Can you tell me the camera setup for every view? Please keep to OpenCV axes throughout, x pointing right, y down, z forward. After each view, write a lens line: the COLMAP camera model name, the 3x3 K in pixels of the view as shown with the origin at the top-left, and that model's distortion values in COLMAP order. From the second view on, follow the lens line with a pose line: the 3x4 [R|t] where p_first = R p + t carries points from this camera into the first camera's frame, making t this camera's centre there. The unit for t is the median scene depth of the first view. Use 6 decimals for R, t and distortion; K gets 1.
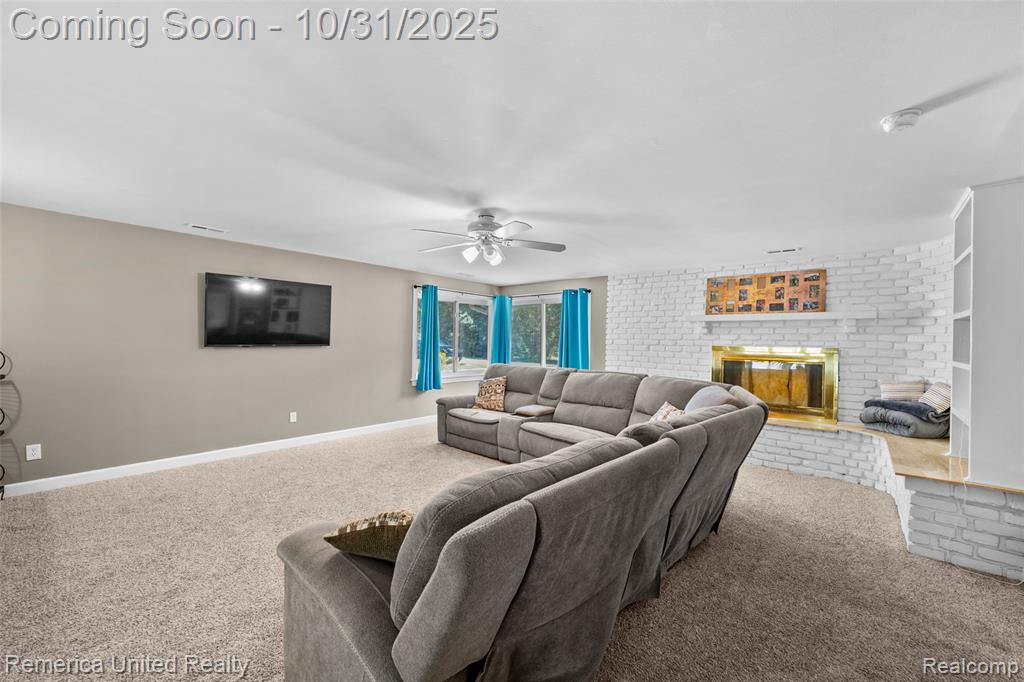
lens RADIAL K [[407.9, 0, 512.0], [0, 407.9, 341.0], [0, 0, 1]] dist [-0.001519, 0.000130]
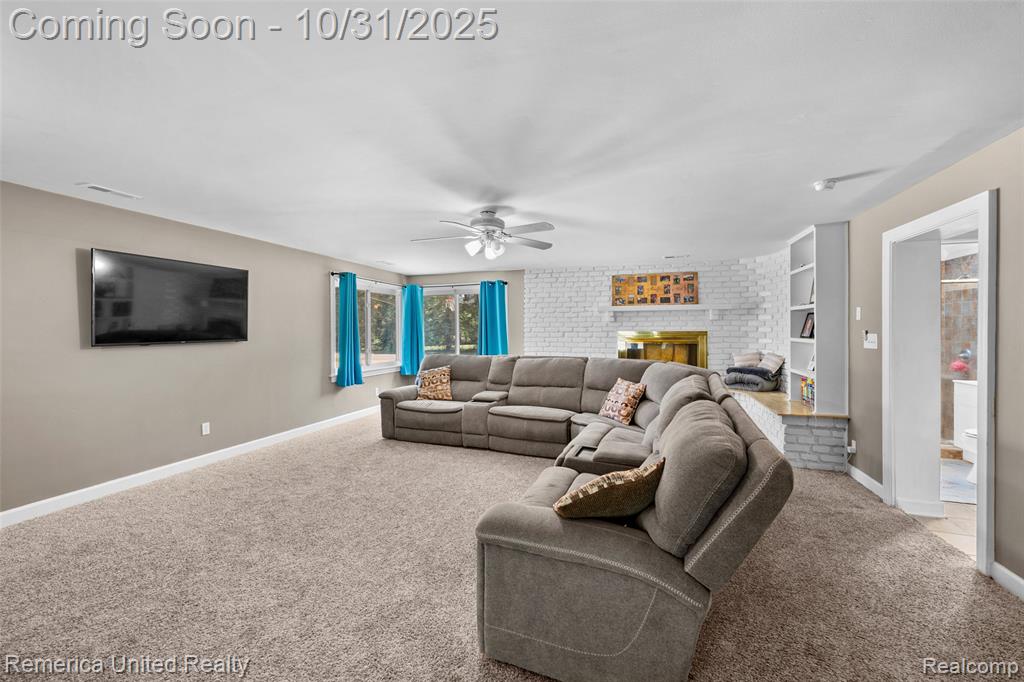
lens RADIAL K [[406.5, 0, 512.2], [0, 406.5, 333.7], [0, 0, 1]] dist [-0.001499, 0.000024]
pose [[0.923078, -0.023105, 0.383919, -0.286372], [0.019737, 0.999724, 0.012711, -0.003333], [-0.384107, -0.004156, 0.923279, 0.005257]]
